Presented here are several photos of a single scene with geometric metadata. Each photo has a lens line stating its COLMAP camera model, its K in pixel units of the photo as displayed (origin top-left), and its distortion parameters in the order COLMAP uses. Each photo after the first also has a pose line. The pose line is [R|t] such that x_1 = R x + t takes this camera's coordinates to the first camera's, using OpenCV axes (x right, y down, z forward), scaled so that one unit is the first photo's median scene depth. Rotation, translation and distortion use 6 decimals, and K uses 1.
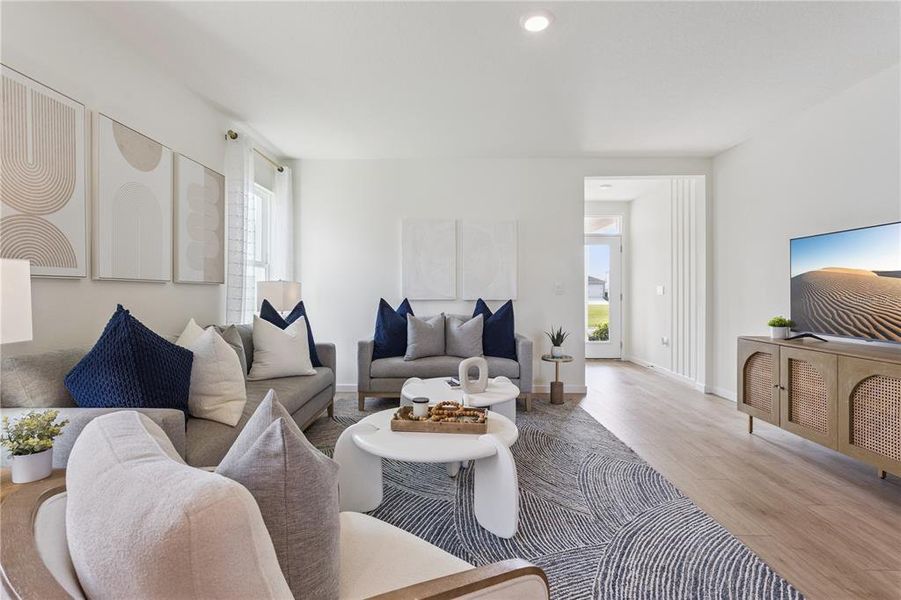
lens RADIAL K [[419.9, 0, 455.3], [0, 419.9, 294.1], [0, 0, 1]] dist [-0.011624, 0.001216]
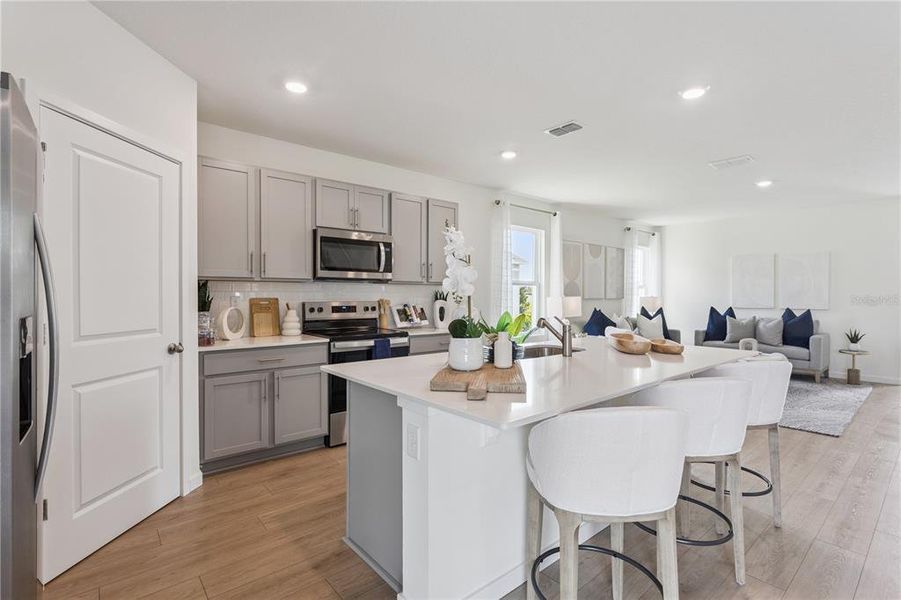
lens RADIAL K [[419.9, 0, 436.5], [0, 419.9, 298.4], [0, 0, 1]] dist [-0.011624, 0.001216]
pose [[0.616519, 0.000820, -0.787339, 0.491052], [-0.007558, 0.999960, -0.004877, -0.007170], [0.787304, 0.008957, 0.616501, -0.972140]]
